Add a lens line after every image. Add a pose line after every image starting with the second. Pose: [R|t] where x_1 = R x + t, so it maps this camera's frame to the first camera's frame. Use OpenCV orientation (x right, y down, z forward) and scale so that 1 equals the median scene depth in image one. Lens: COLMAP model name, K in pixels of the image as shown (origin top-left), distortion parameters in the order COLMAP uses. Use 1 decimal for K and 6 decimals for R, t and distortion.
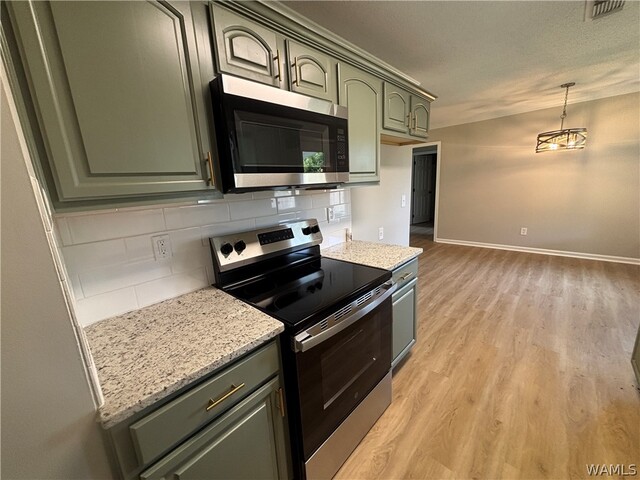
lens RADIAL K [[255.9, 0, 316.6], [0, 255.9, 239.2], [0, 0, 1]] dist [0.001304, -0.000259]
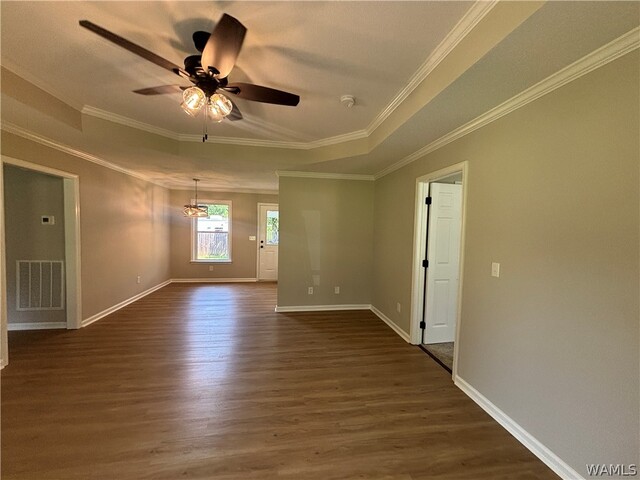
lens RADIAL K [[257.3, 0, 322.1], [0, 257.3, 240.1], [0, 0, 1]] dist [-0.001735, -0.000306]
pose [[-0.806938, 0.008693, 0.590572, -0.660632], [0.144857, 0.972266, 0.183617, -0.388442], [-0.572597, 0.233716, -0.785818, 1.868214]]
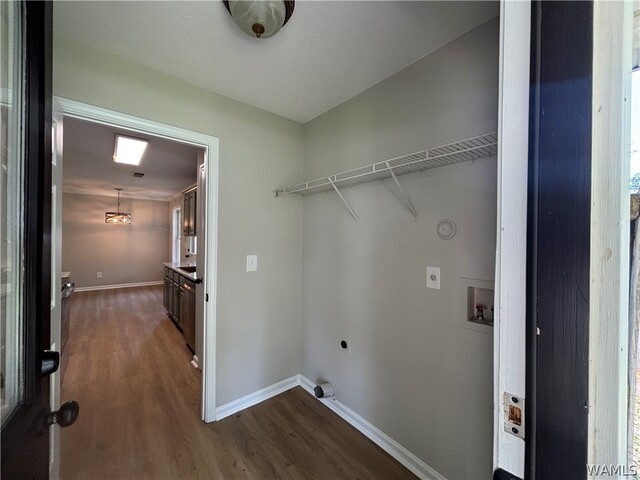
lens RADIAL K [[255.9, 0, 316.6], [0, 255.9, 239.2], [0, 0, 1]] dist [0.001304, -0.000259]
pose [[0.114339, 0.055252, 0.991904, -0.630076], [0.193062, 0.978181, -0.076742, 0.157480], [-0.974502, 0.200274, 0.101177, -0.474104]]
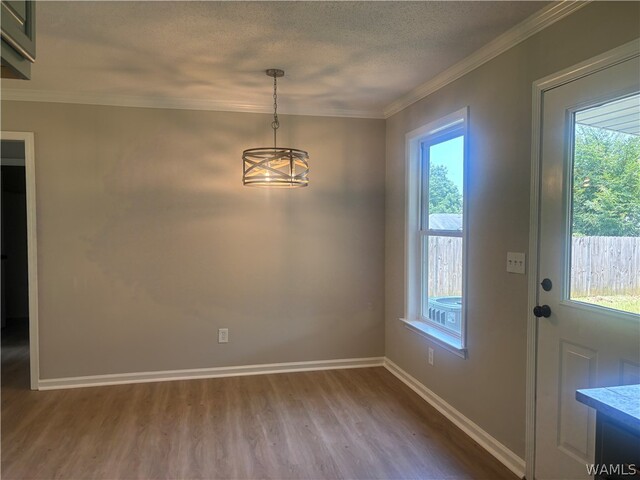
lens RADIAL K [[487.1, 0, 318.0], [0, 487.1, 243.2], [0, 0, 1]] dist [0.002880, 0.055408]
pose [[0.544136, 0.020330, 0.838751, 0.138756], [0.147853, 0.981737, -0.119714, -0.089869], [-0.825867, 0.189153, 0.531192, 0.408142]]
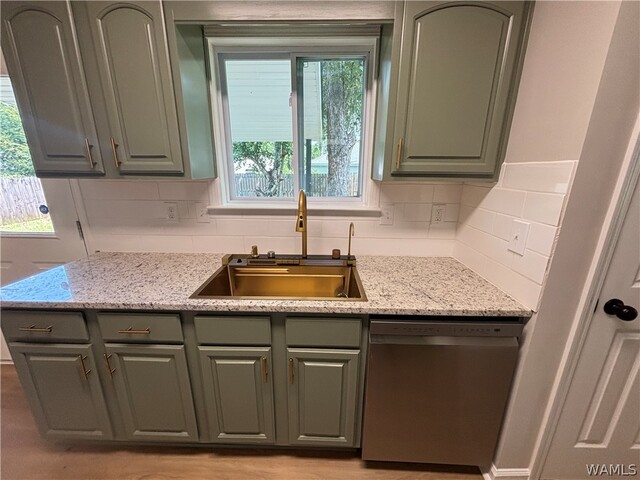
lens RADIAL K [[255.9, 0, 316.6], [0, 255.9, 239.2], [0, 0, 1]] dist [0.001304, -0.000259]
pose [[-0.676035, -0.148486, 0.721754, 0.119125], [0.186731, 0.912993, 0.362733, -0.085692], [-0.712817, 0.379994, -0.589488, 0.328078]]
